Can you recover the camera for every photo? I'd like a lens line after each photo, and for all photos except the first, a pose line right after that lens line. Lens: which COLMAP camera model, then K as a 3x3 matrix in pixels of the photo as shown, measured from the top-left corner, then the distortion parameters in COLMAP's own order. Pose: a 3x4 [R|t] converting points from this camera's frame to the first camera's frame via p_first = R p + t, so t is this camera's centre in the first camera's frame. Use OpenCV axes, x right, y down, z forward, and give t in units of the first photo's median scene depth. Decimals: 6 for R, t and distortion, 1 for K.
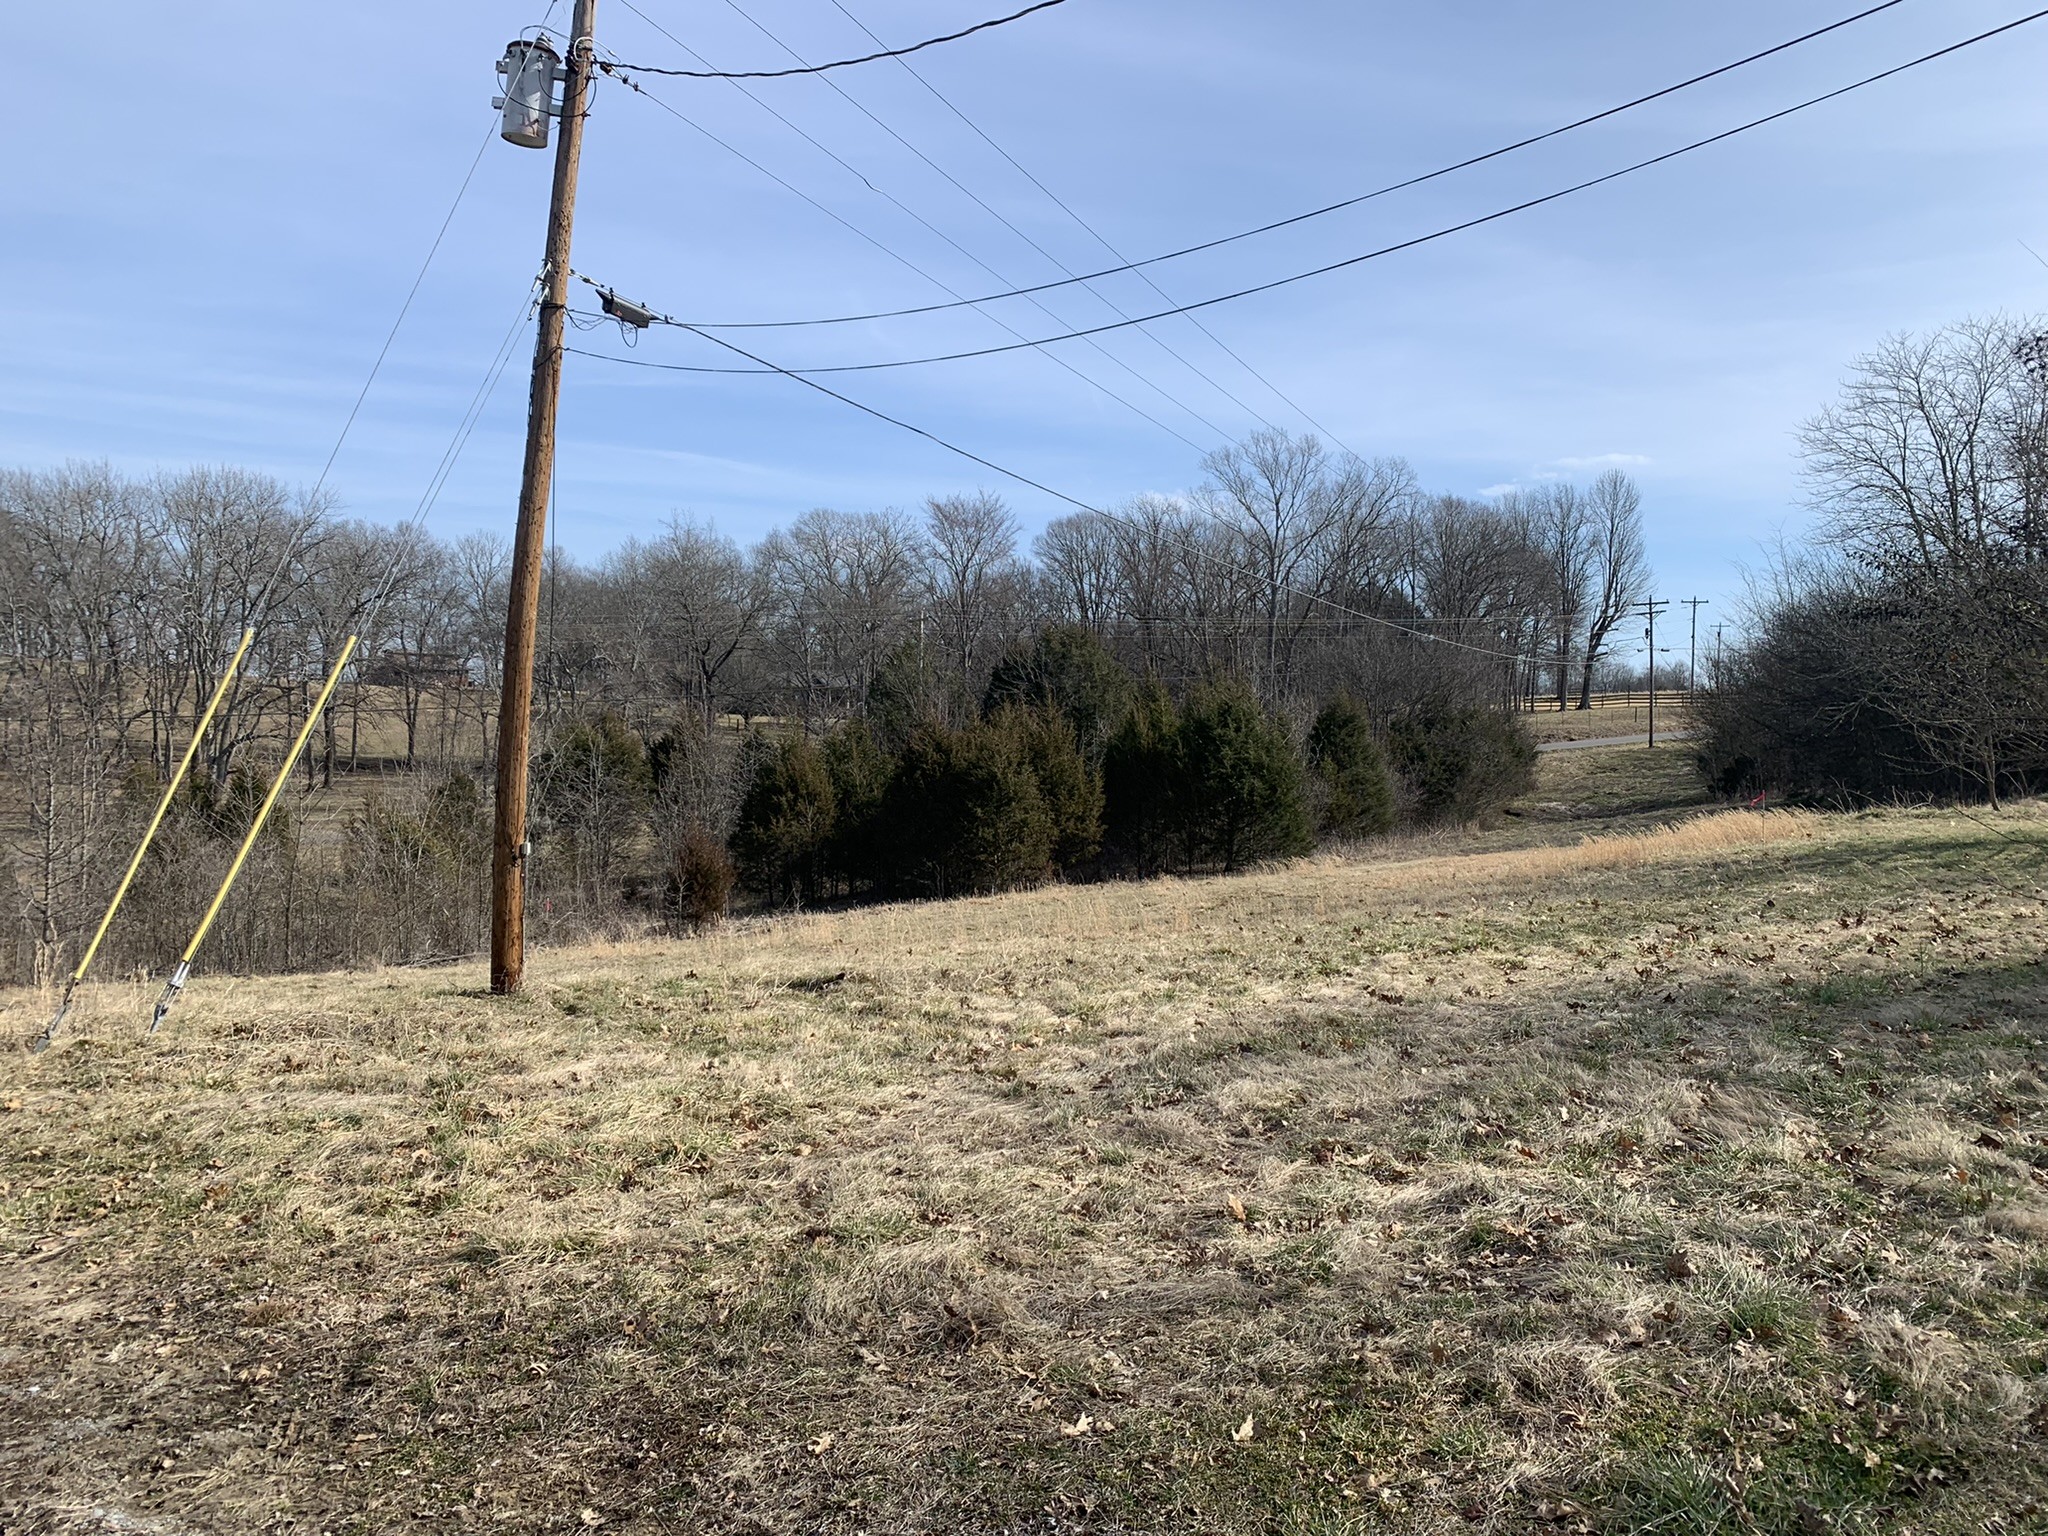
lens RADIAL K [[1555.4, 0, 1023.8], [0, 1555.4, 767.3], [0, 0, 1]] dist [0.000030, -0.006361]
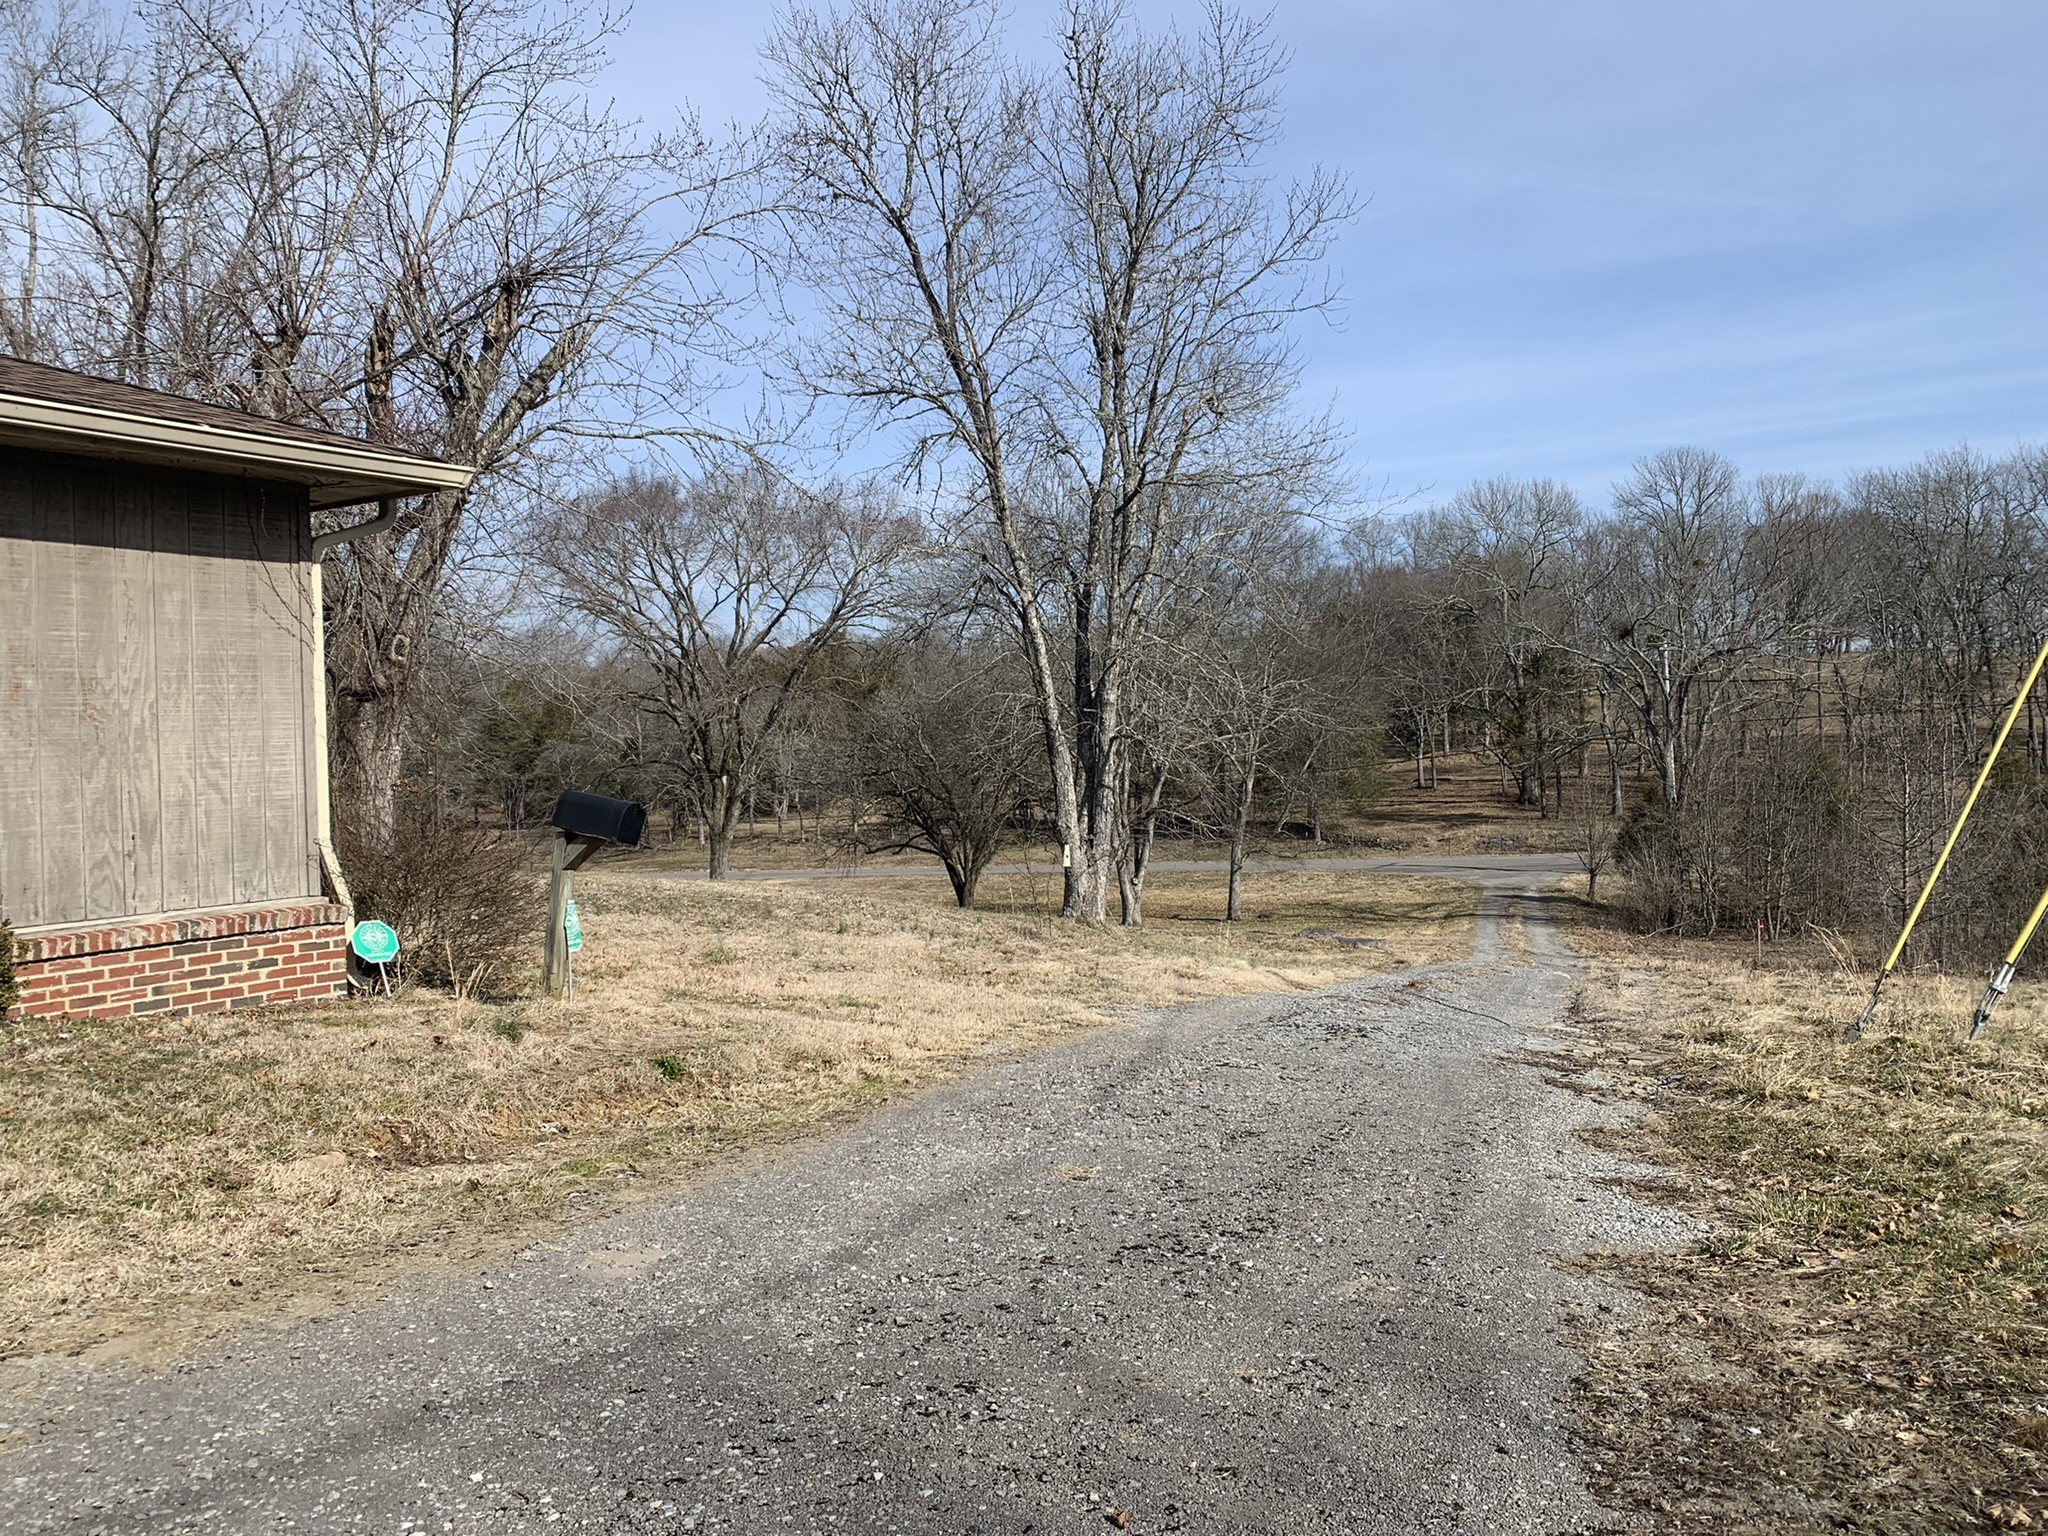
lens RADIAL K [[1555.4, 0, 1019.5], [0, 1555.4, 754.9], [0, 0, 1]] dist [0.000030, -0.006361]
pose [[0.462919, -0.015947, -0.886257, -0.030428], [0.013563, 0.999849, -0.010907, 0.014685], [0.886297, -0.006972, 0.463065, 0.162325]]
